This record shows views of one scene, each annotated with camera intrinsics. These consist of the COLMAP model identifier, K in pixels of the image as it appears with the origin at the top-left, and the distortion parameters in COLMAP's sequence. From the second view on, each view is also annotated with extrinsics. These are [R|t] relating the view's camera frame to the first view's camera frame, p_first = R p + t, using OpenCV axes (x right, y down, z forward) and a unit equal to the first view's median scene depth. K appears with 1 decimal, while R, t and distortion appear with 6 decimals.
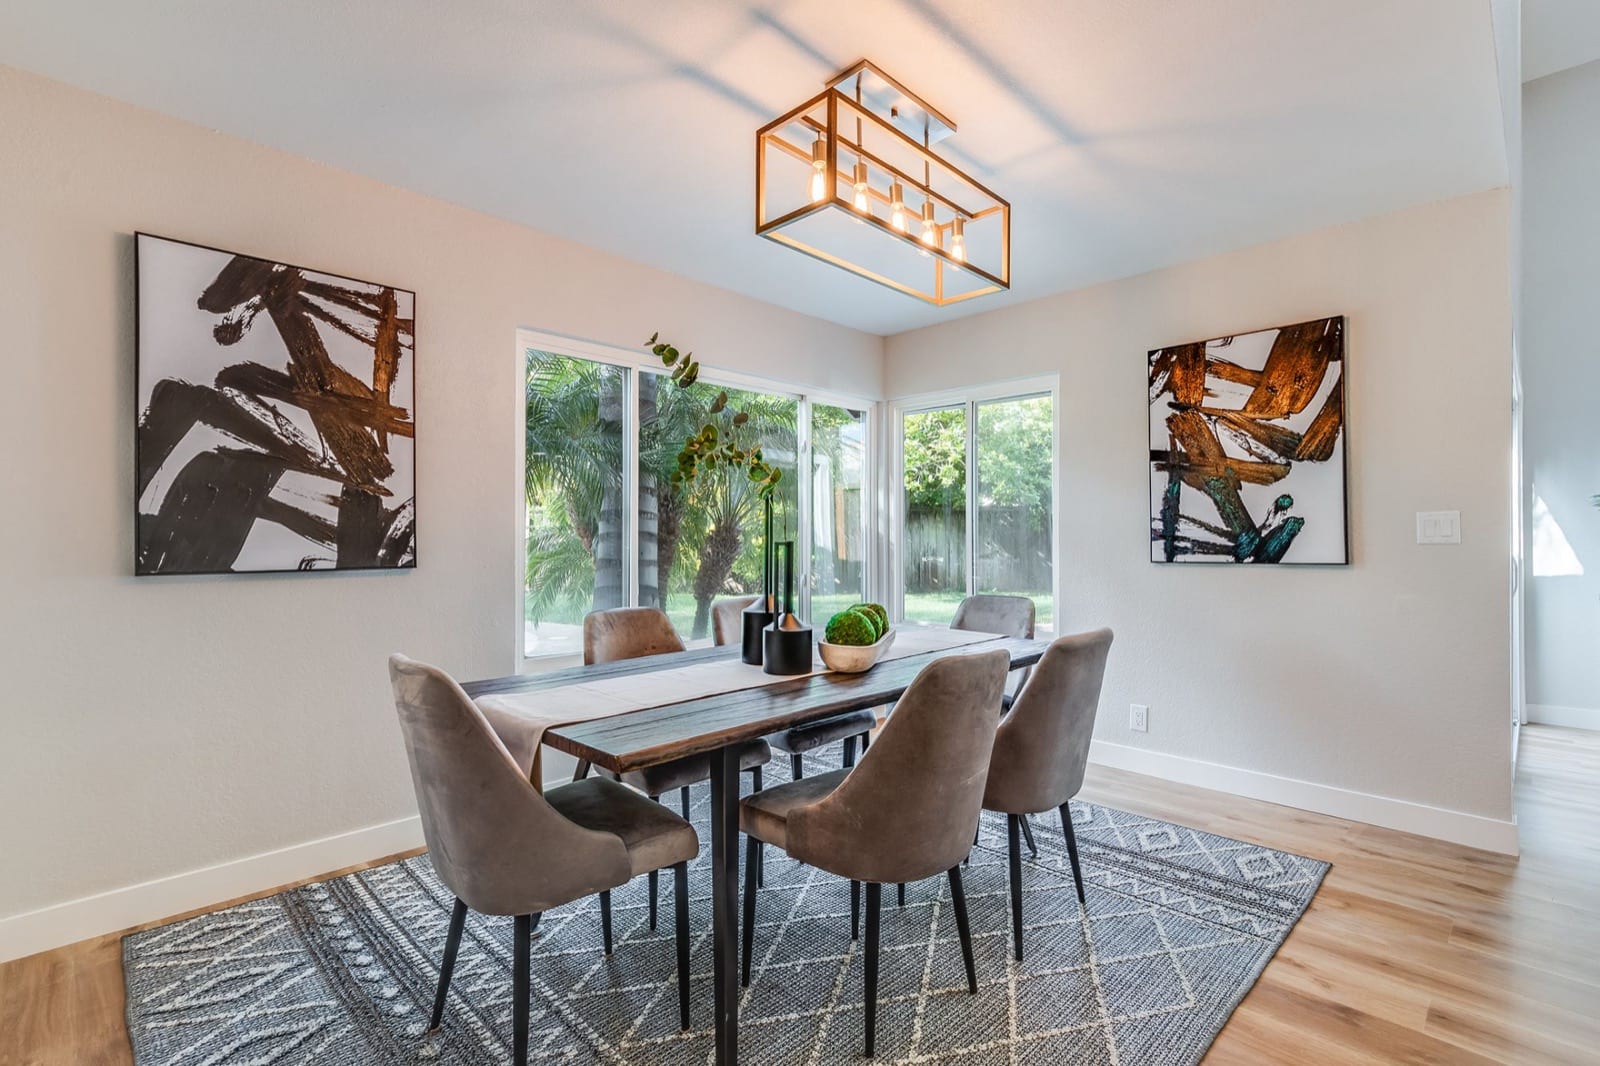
lens RADIAL K [[745.0, 0, 800.0], [0, 745.0, 533.0], [0, 0, 1]] dist [0.000744, 0.000110]
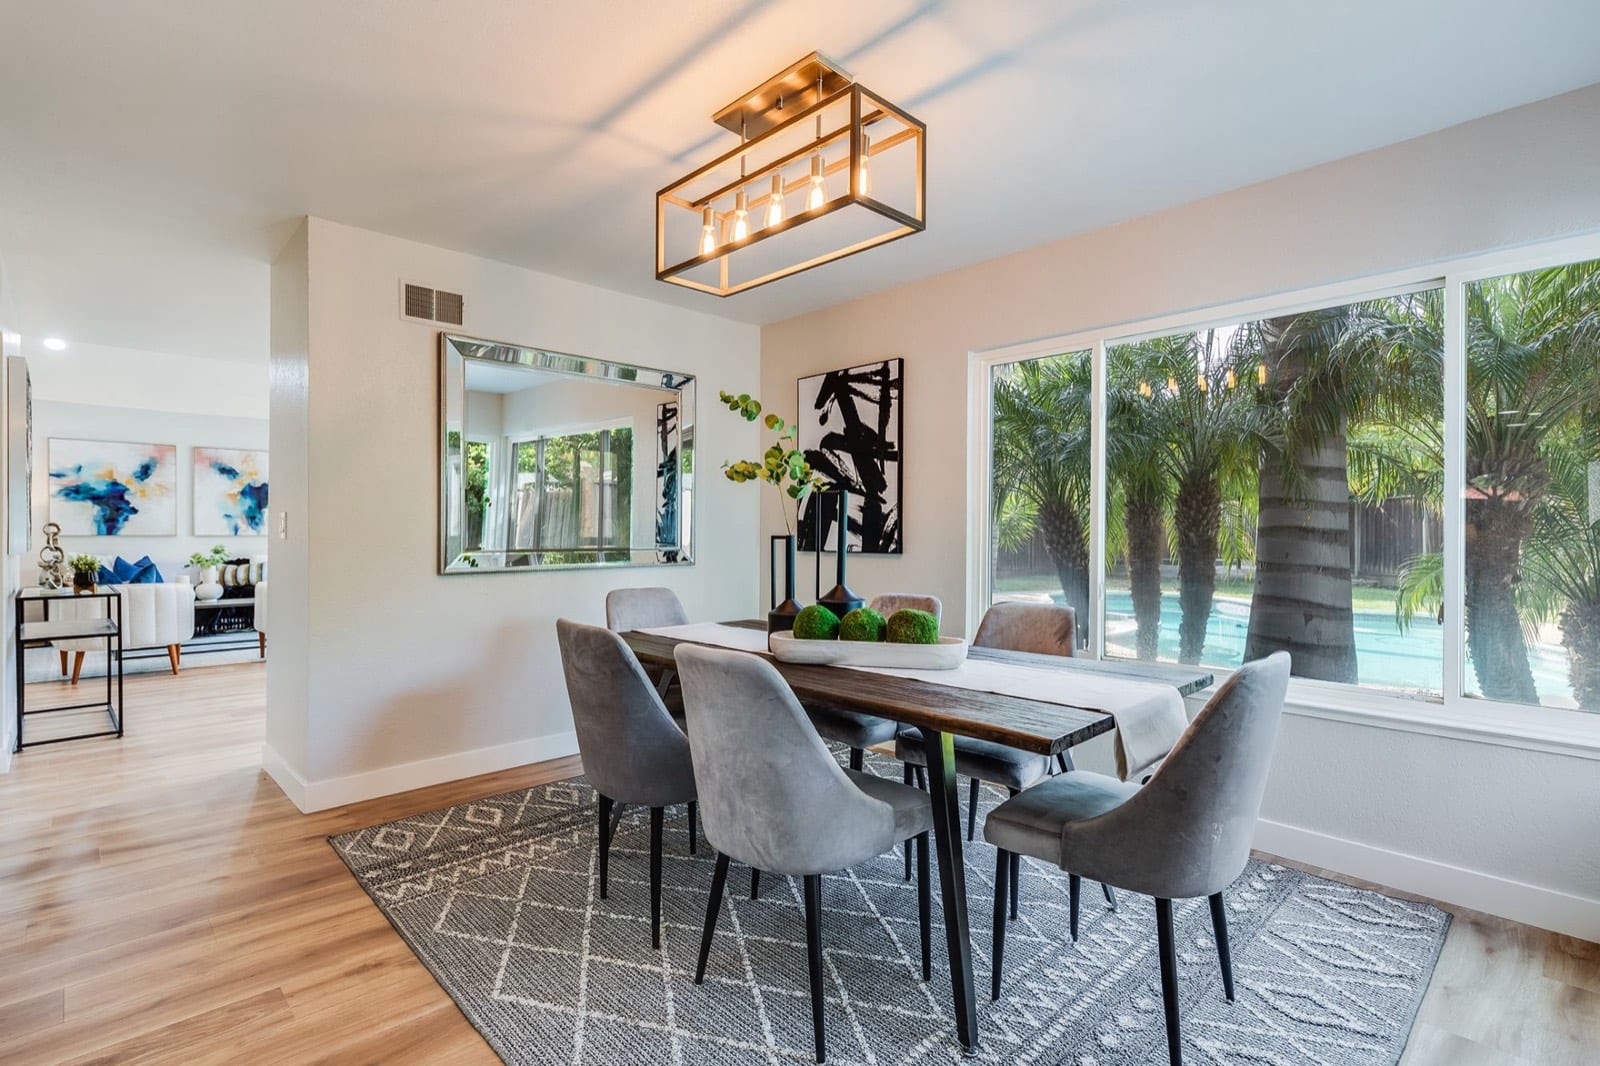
lens RADIAL K [[745.0, 0, 800.0], [0, 745.0, 533.0], [0, 0, 1]] dist [0.000744, 0.000110]
pose [[-0.020001, 0.005534, -0.999785, 0.935975], [0.004213, 0.999976, 0.005451, -0.000601], [0.999791, -0.004103, -0.020023, 0.877555]]
